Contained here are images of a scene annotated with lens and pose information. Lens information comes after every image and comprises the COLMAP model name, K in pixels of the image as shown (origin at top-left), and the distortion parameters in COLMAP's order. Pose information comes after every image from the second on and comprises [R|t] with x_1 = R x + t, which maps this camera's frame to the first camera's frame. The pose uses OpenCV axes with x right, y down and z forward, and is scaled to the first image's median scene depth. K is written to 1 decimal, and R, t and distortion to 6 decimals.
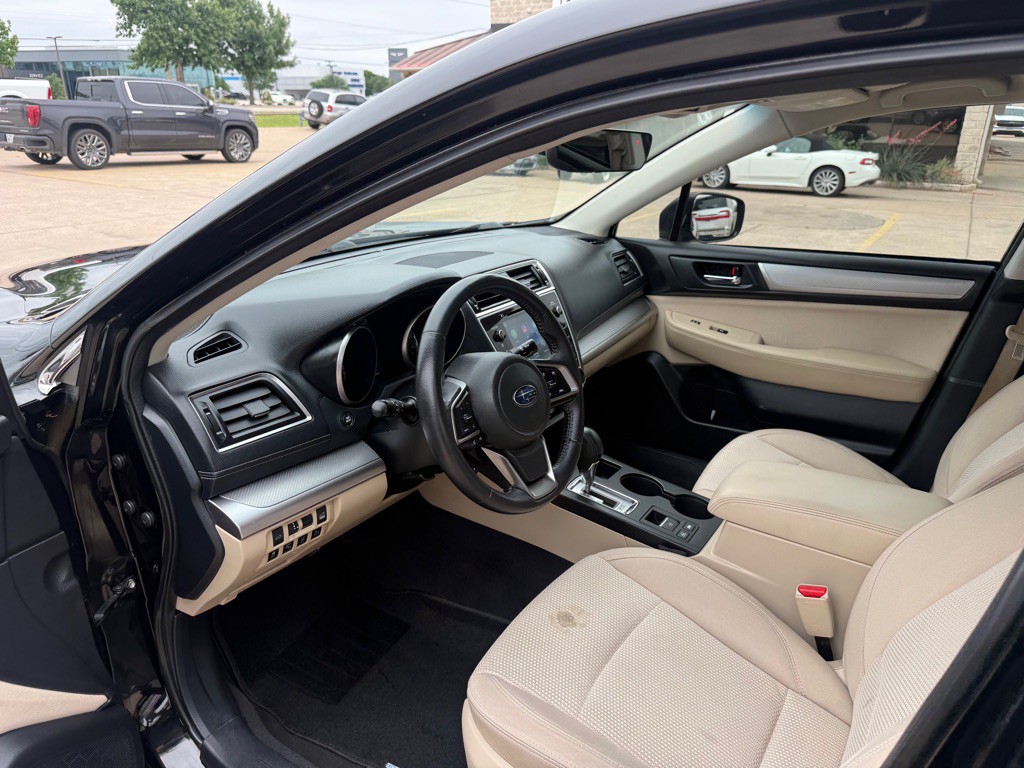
lens RADIAL K [[741.0, 0, 507.8], [0, 741.0, 380.6], [0, 0, 1]] dist [-0.000784, -0.009494]
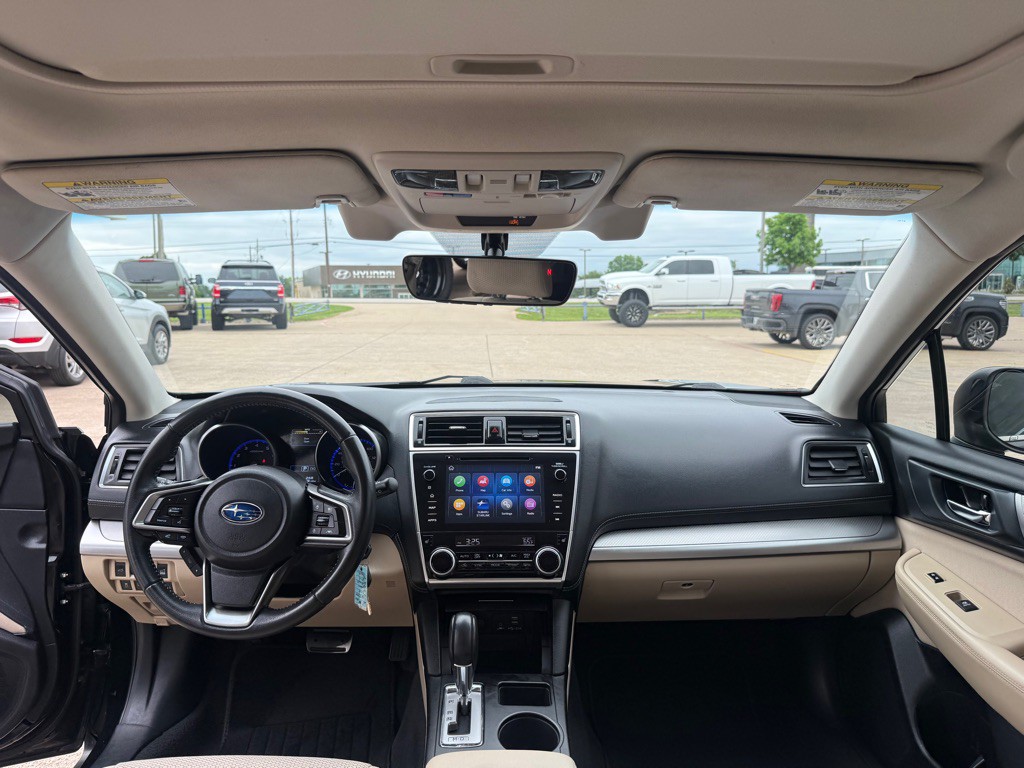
lens RADIAL K [[741.0, 0, 507.8], [0, 741.0, 380.6], [0, 0, 1]] dist [-0.000784, -0.009494]
pose [[0.541597, 0.073825, -0.837390, 0.102374], [-0.276747, 0.956267, -0.094685, -0.014860], [0.793779, 0.283026, 0.538342, 0.073569]]
